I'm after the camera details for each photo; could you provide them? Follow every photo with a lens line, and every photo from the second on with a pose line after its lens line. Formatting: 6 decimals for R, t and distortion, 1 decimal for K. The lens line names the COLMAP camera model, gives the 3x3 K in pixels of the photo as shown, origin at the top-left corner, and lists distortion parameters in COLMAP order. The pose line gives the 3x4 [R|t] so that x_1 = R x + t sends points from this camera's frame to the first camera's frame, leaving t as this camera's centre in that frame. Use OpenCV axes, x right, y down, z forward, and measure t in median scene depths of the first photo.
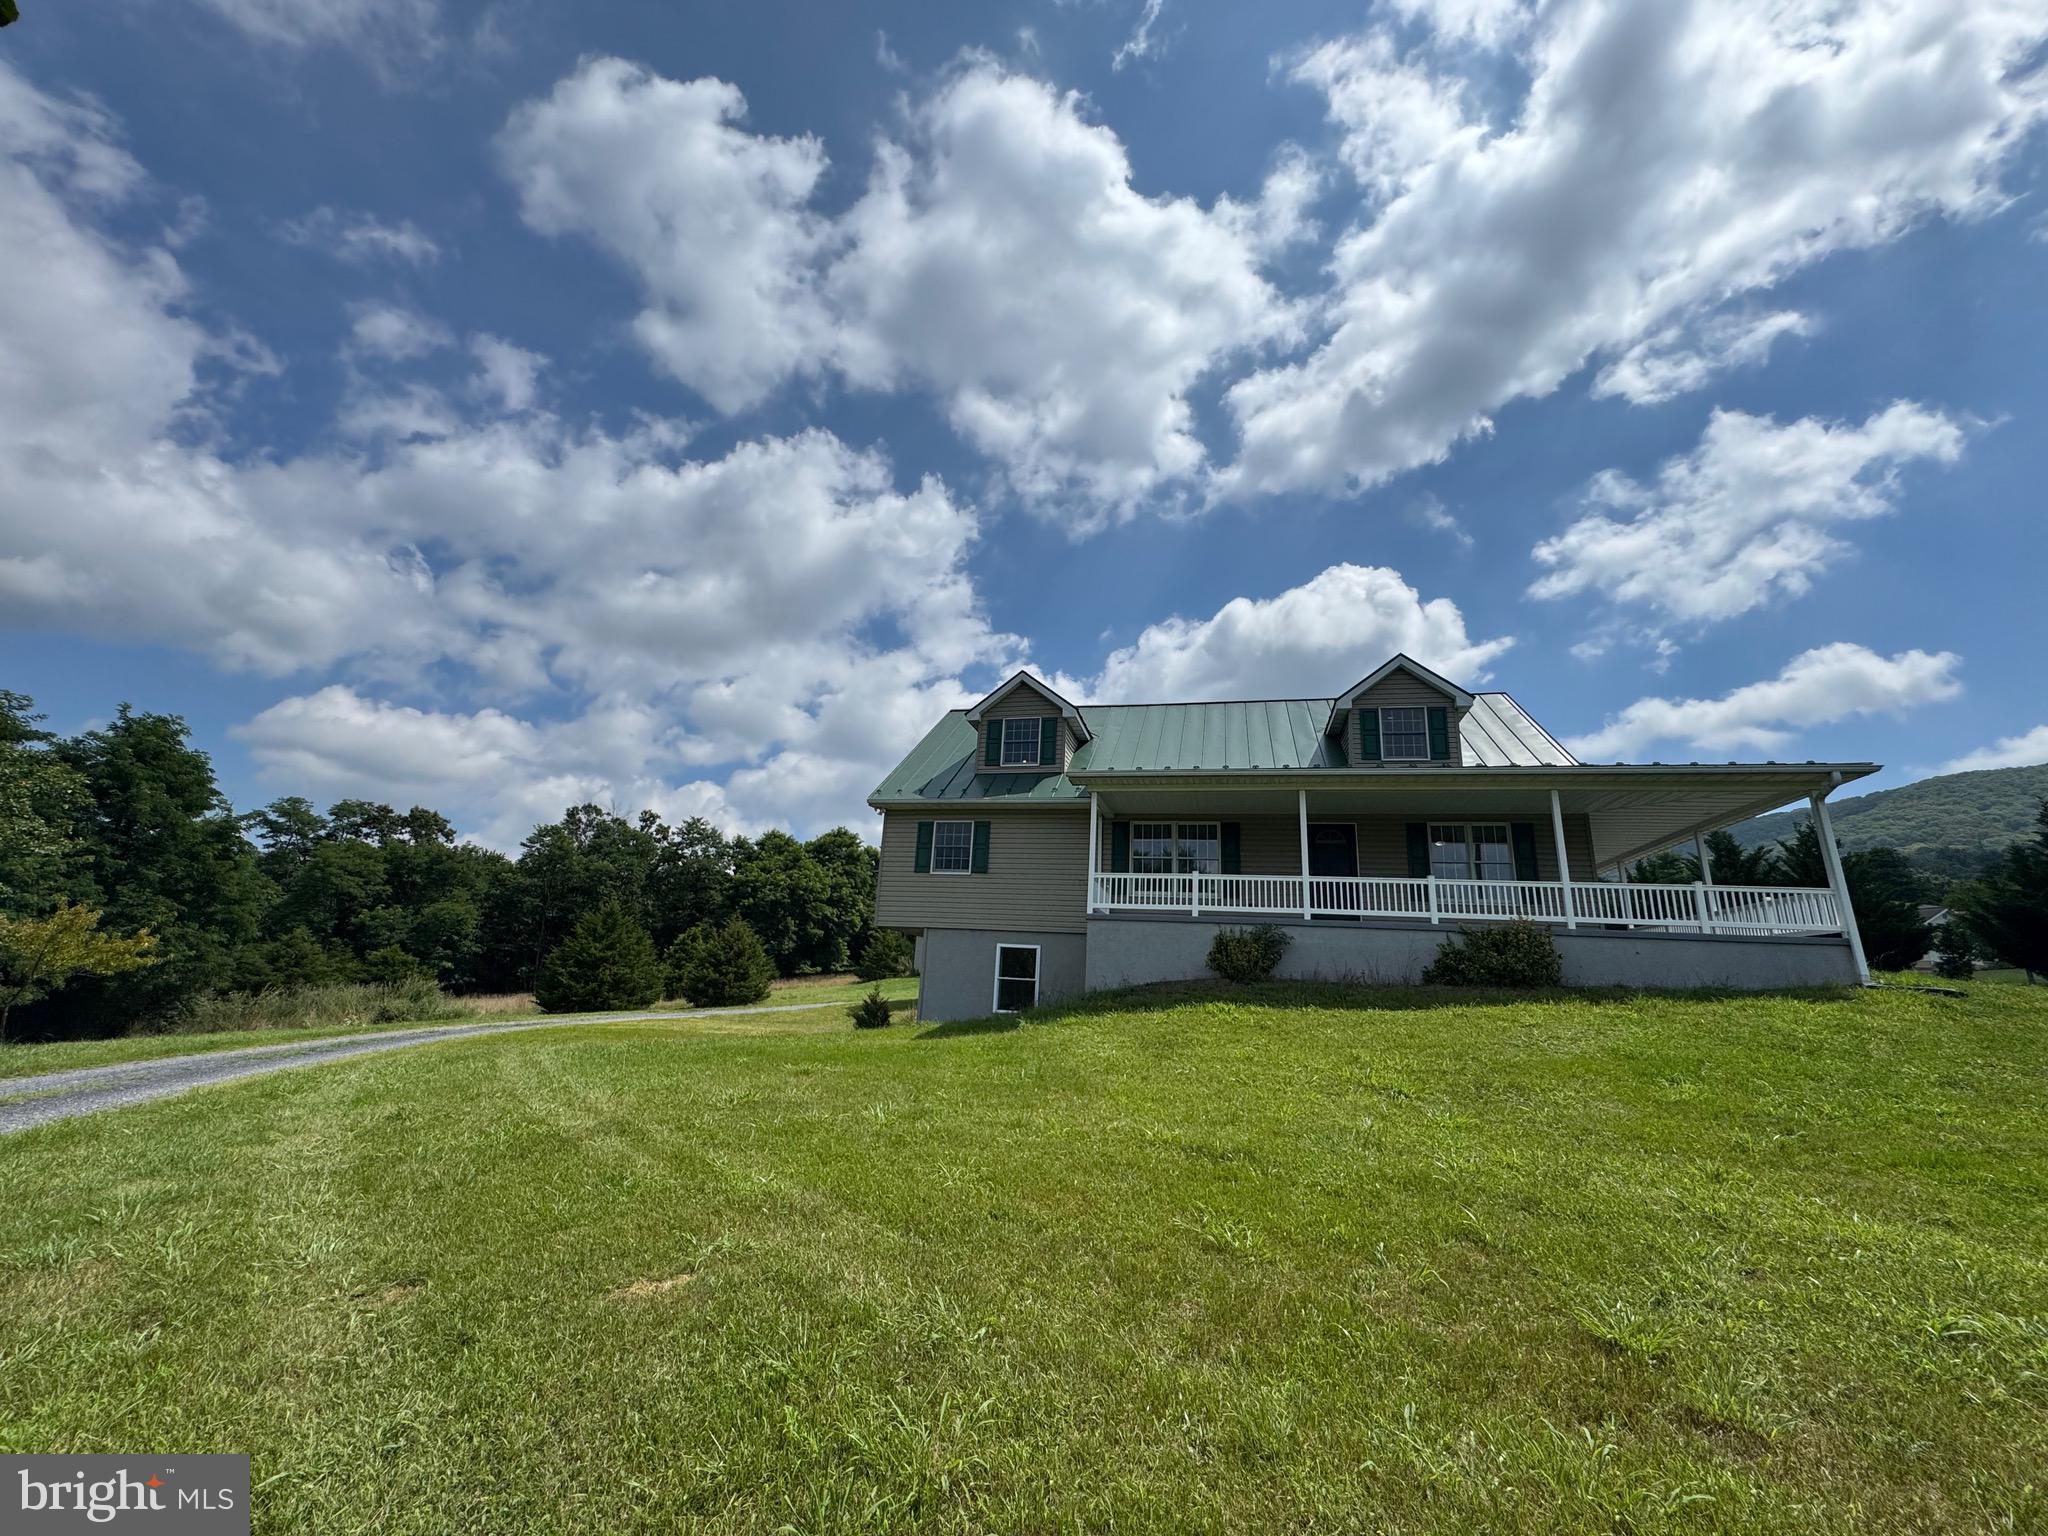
lens RADIAL K [[823.0, 0, 1023.6], [0, 823.0, 766.1], [0, 0, 1]] dist [-0.004140, -0.000189]
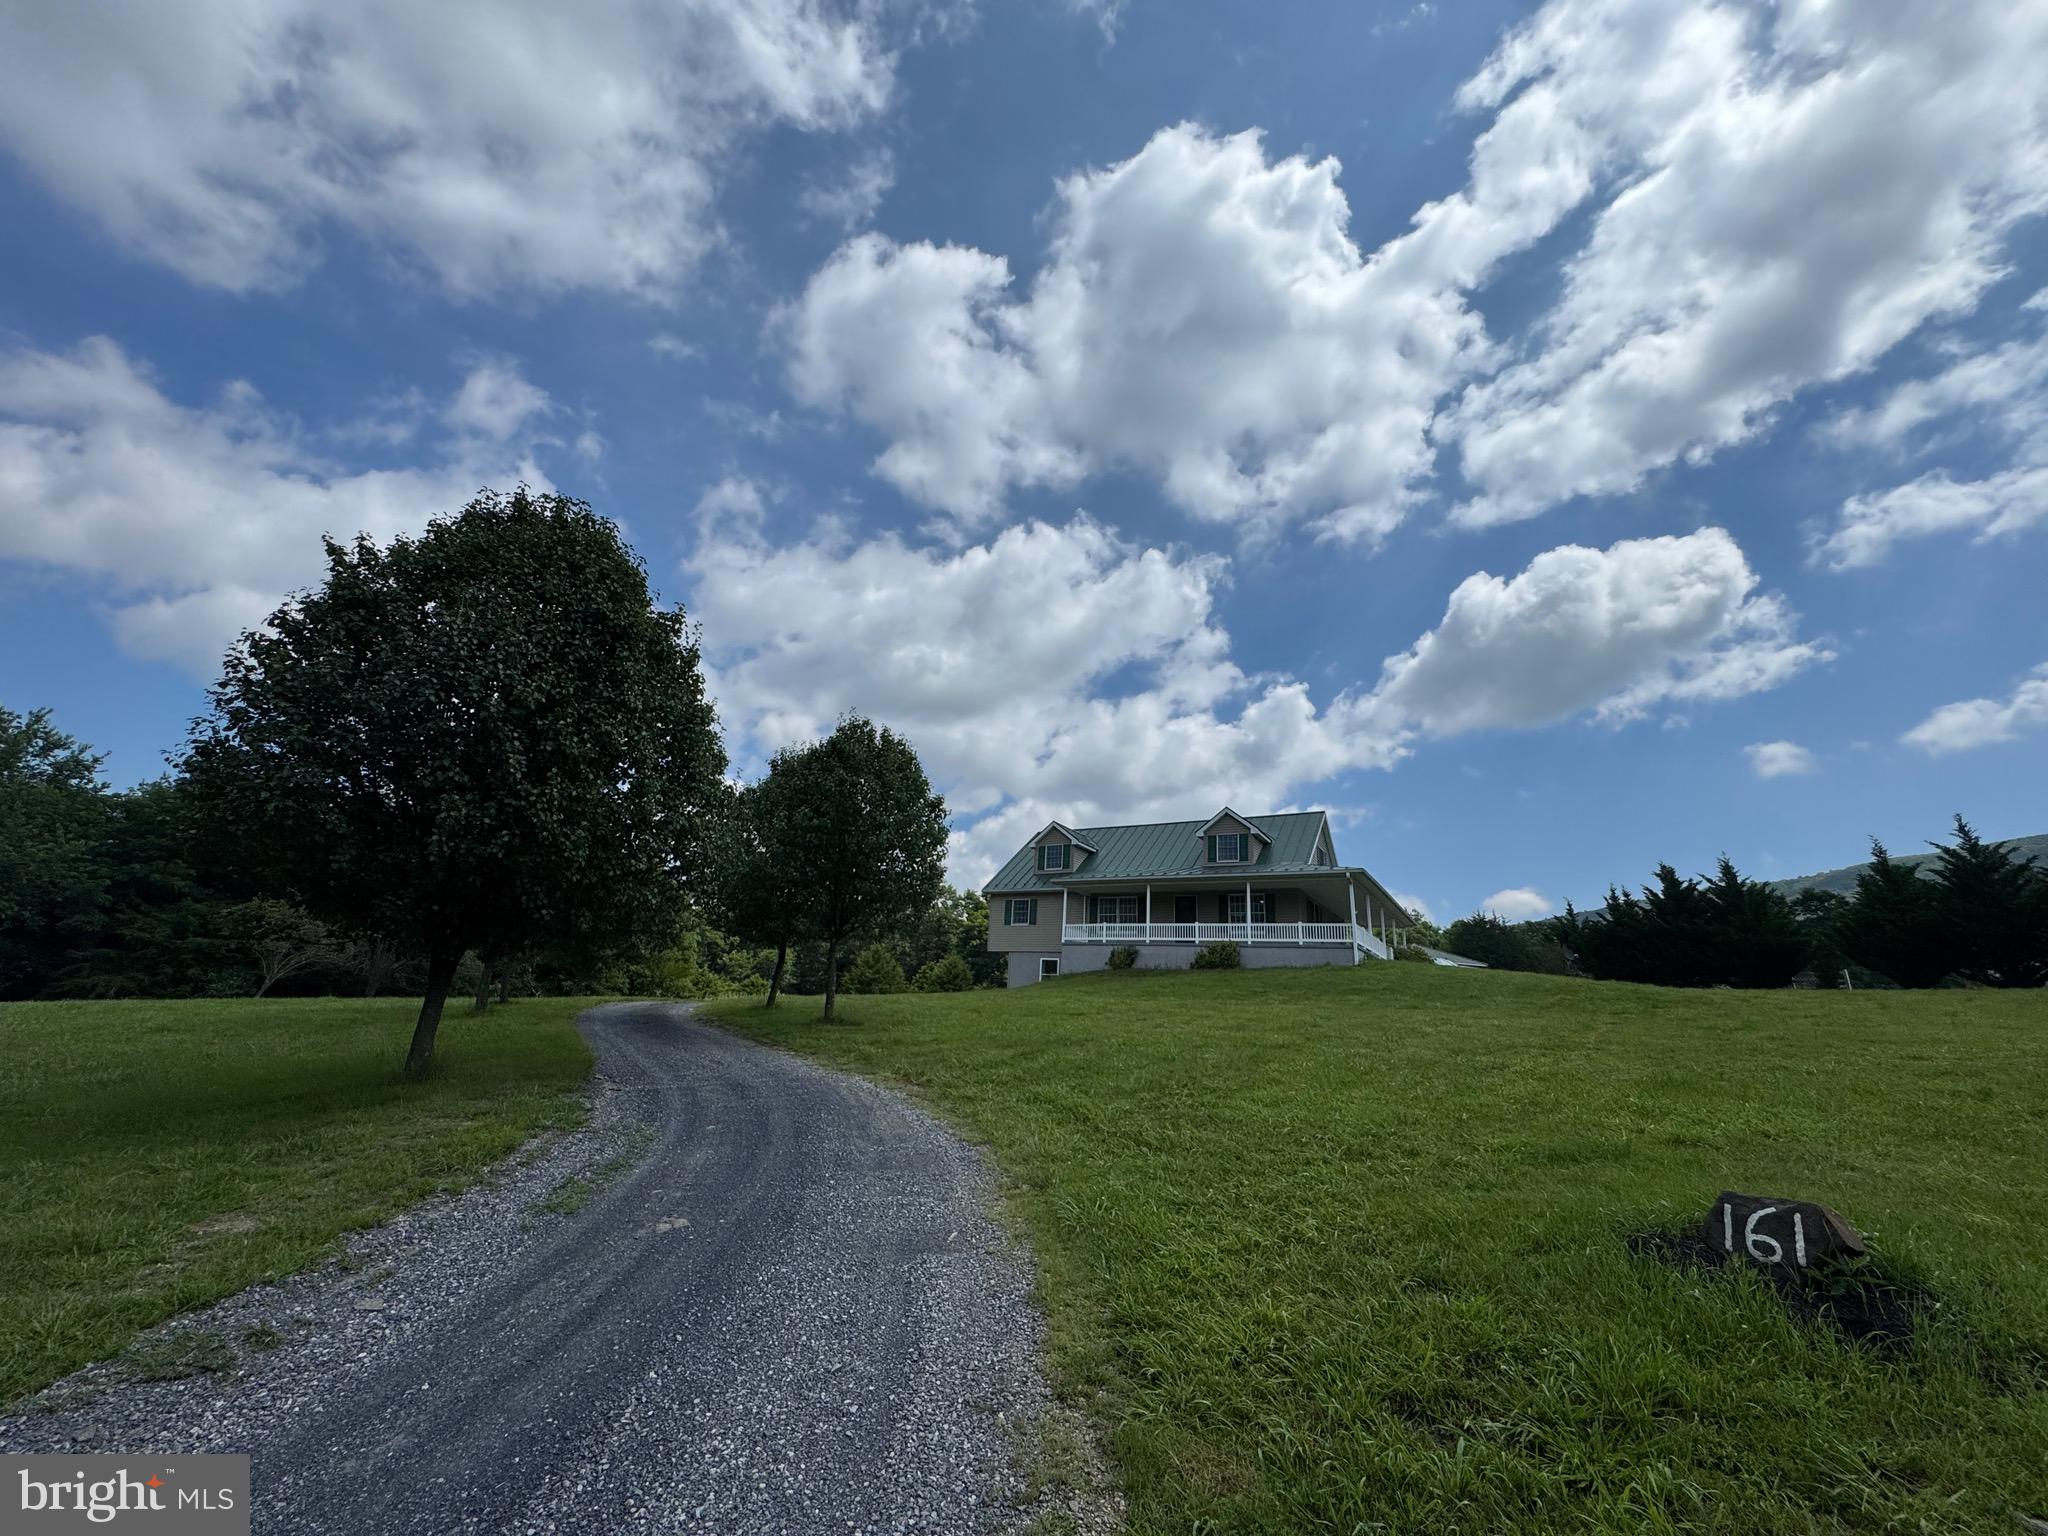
lens RADIAL K [[823.0, 0, 1023.6], [0, 823.0, 766.1], [0, 0, 1]] dist [-0.004140, -0.000189]
pose [[0.953083, -0.073867, -0.293560, 0.600214], [0.054131, 0.995728, -0.074805, -0.119075], [0.297831, 0.055404, 0.953009, -1.056427]]
